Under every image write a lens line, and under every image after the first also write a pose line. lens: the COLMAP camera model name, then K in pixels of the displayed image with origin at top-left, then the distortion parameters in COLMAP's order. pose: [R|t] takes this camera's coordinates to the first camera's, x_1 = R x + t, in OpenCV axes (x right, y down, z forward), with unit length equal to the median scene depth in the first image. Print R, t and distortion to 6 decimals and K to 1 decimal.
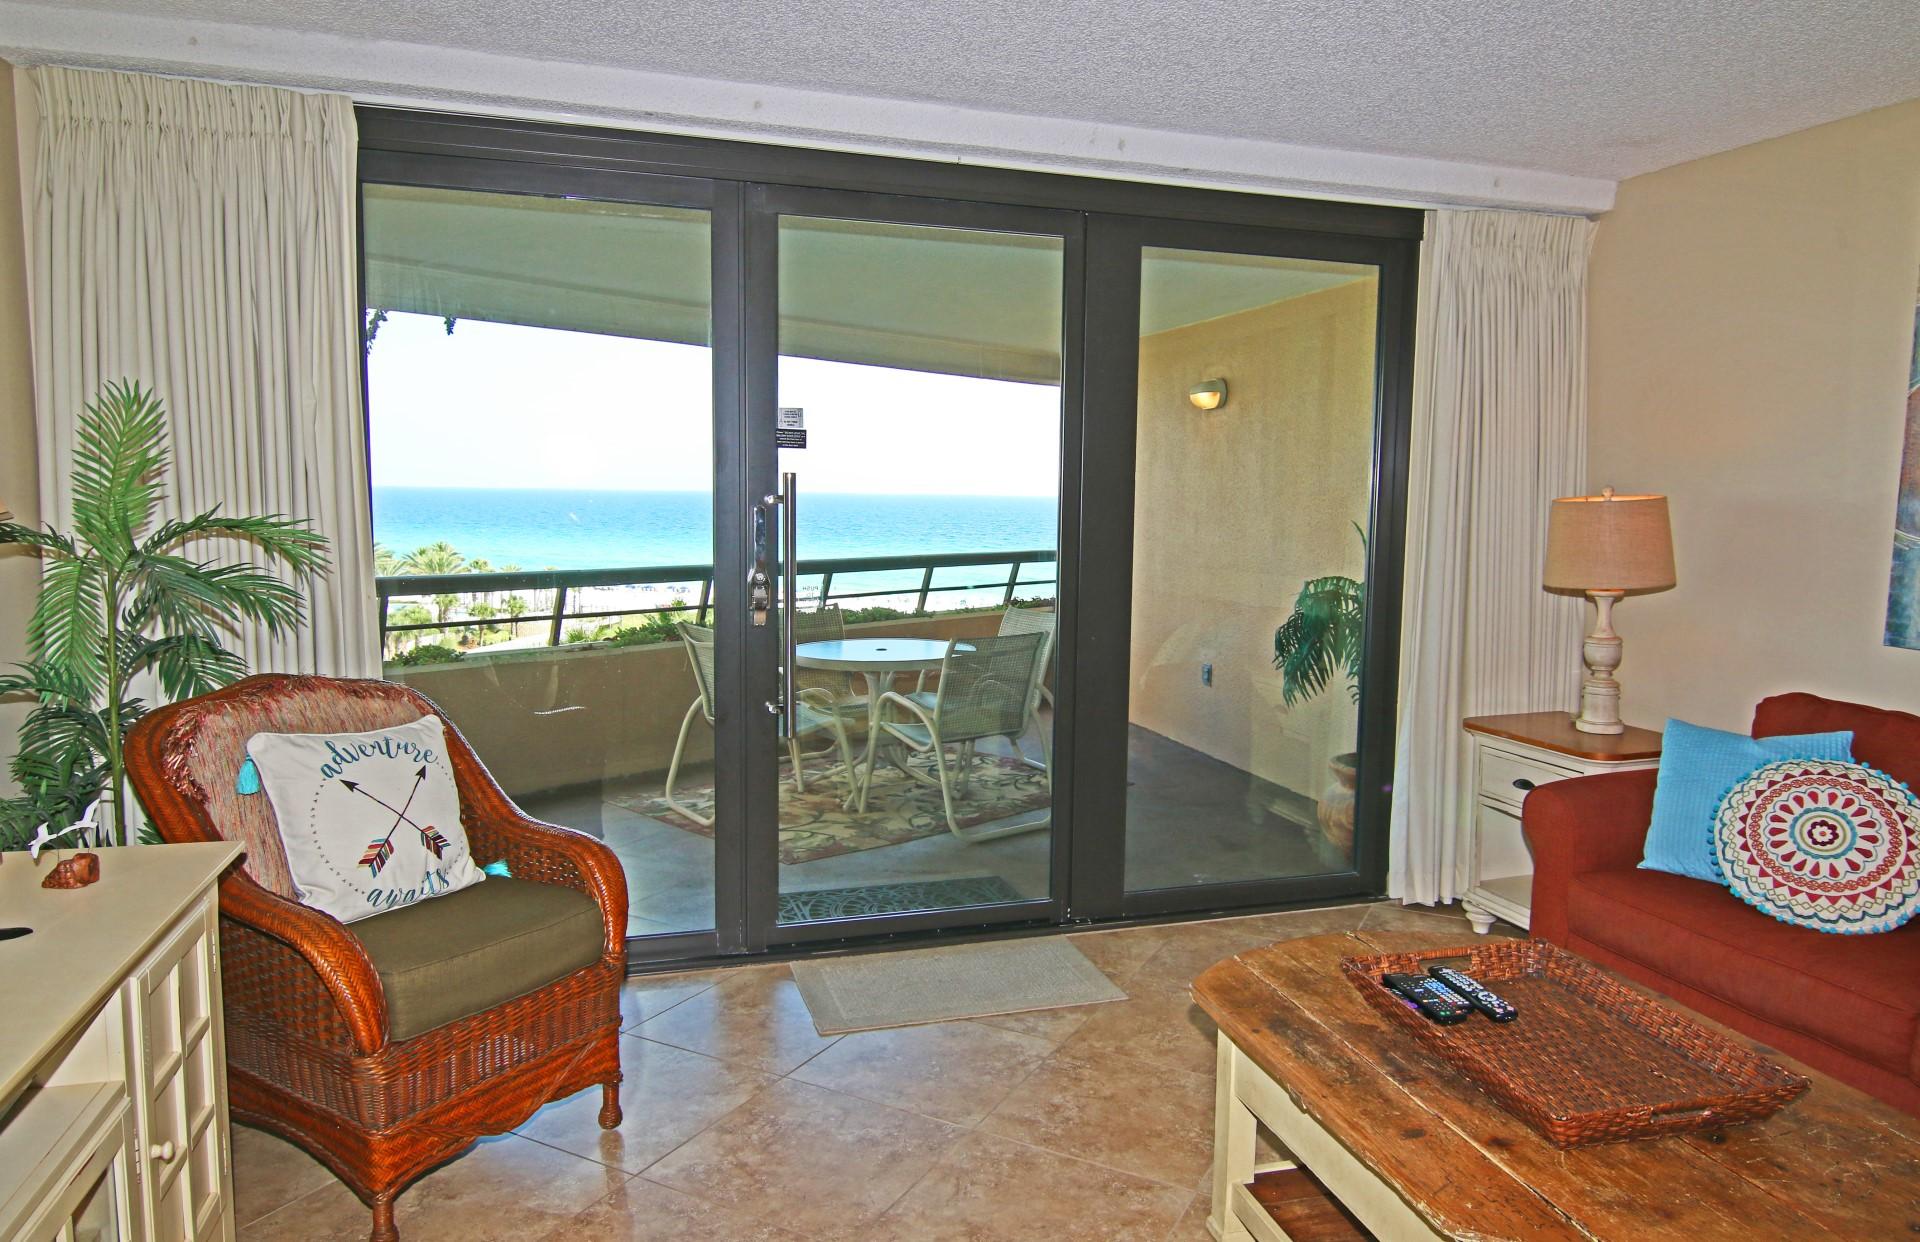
lens RADIAL K [[1272.9, 0, 956.2], [0, 1272.9, 618.7], [0, 0, 1]] dist [-0.020756, -0.002368]
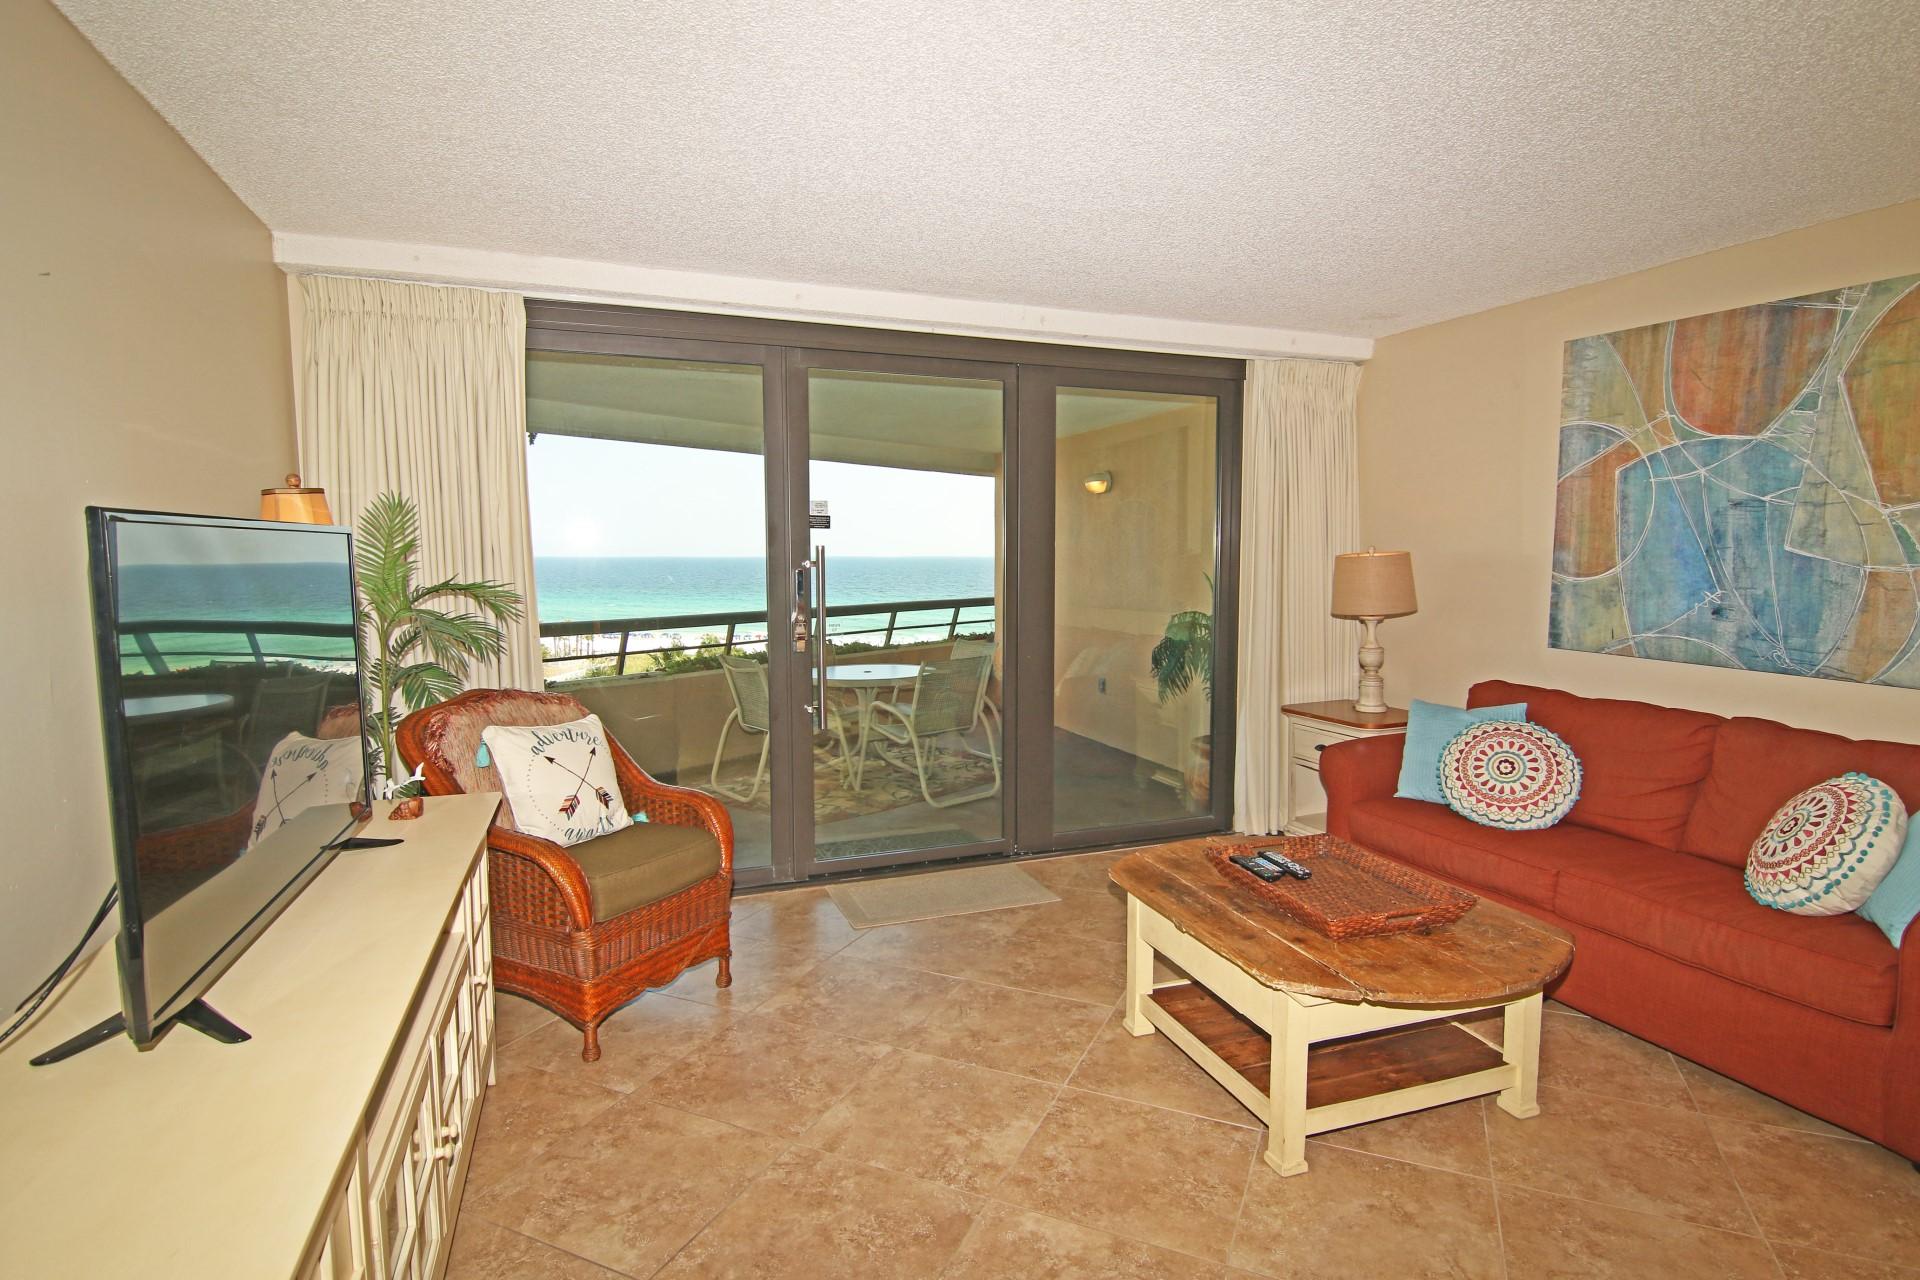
lens RADIAL K [[981.1, 0, 962.9], [0, 981.1, 634.2], [0, 0, 1]] dist [-0.022384, -0.002991]
pose [[0.997975, -0.020811, 0.060106, -0.043215], [0.021909, 0.999604, -0.017676, 0.010653], [-0.059714, 0.018957, 0.998035, -0.139356]]
